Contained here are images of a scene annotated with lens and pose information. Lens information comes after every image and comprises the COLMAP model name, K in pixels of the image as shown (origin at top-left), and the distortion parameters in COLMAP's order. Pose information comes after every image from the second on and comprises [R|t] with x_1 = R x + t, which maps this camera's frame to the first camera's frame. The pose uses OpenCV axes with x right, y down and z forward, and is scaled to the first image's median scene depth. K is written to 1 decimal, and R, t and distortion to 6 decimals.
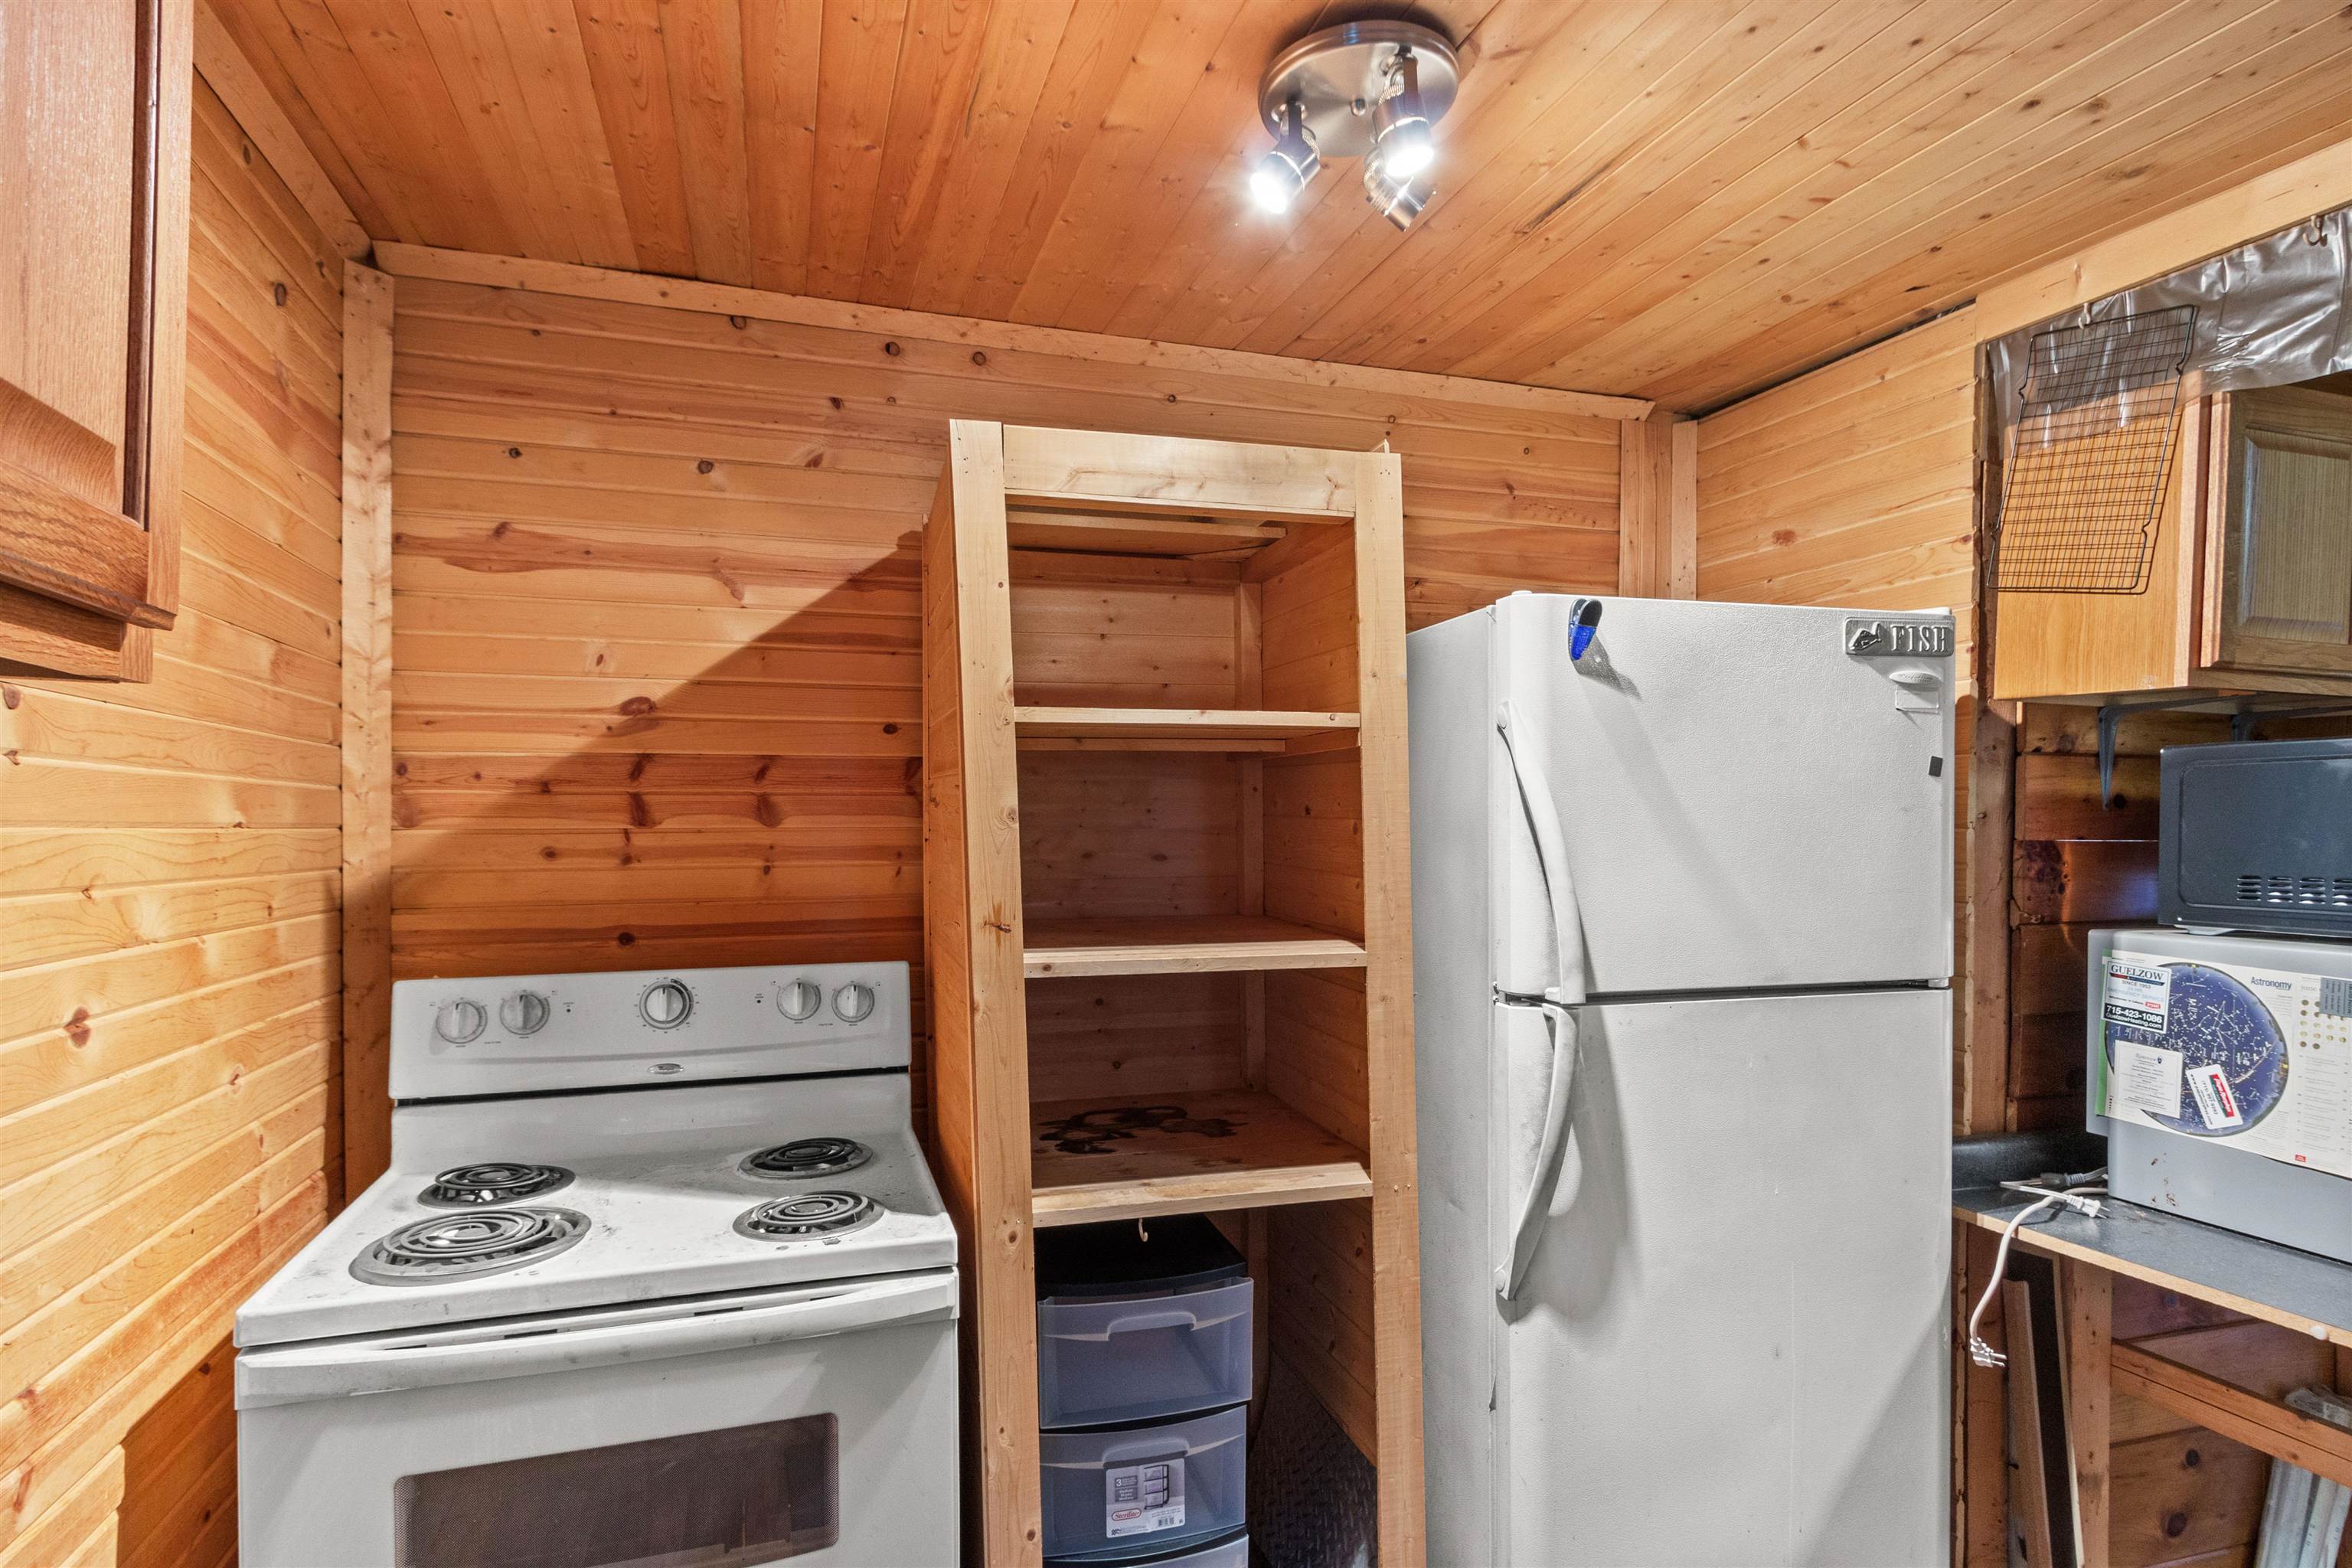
lens RADIAL K [[1201.5, 0, 1180.7], [0, 1201.5, 792.2], [0, 0, 1]] dist [0.004570, 0.000355]
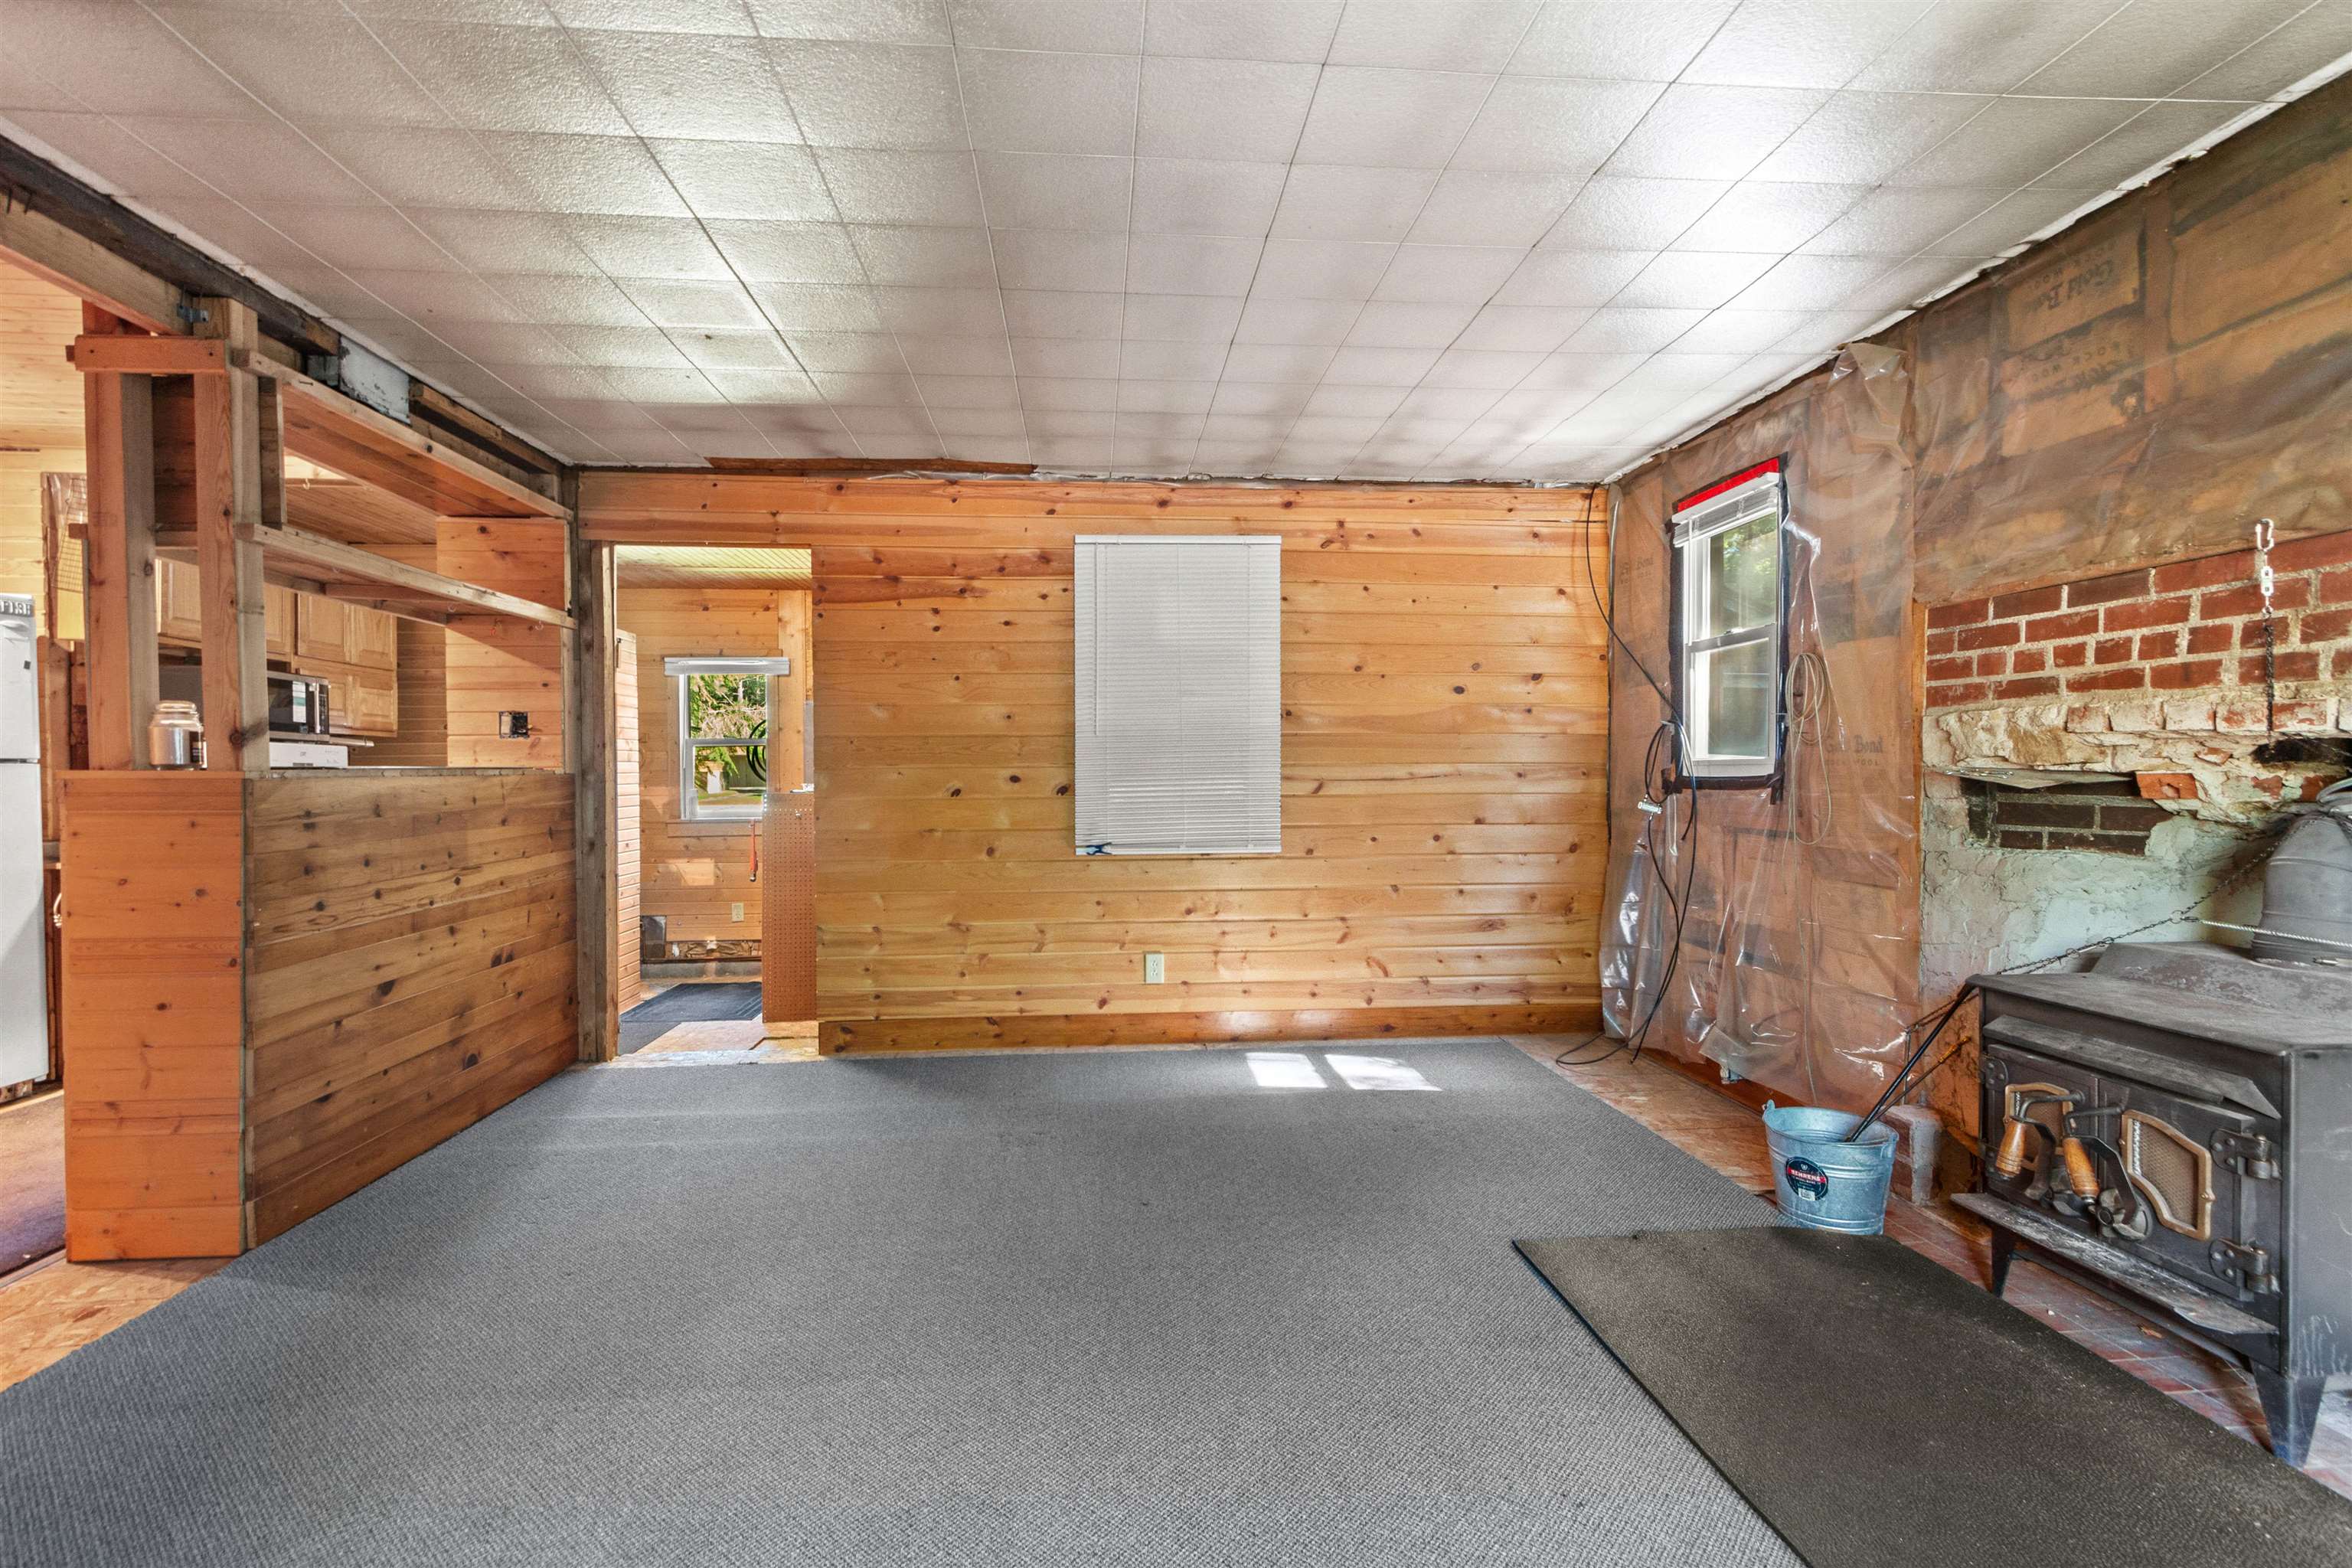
lens RADIAL K [[1109.5, 0, 1191.2], [0, 1109.5, 788.8], [0, 0, 1]] dist [0.004922, -0.001989]
pose [[0.194114, -0.033279, 0.980414, -0.914957], [0.003967, 0.999443, 0.033139, 0.136593], [-0.980971, -0.002543, 0.194138, -1.411650]]
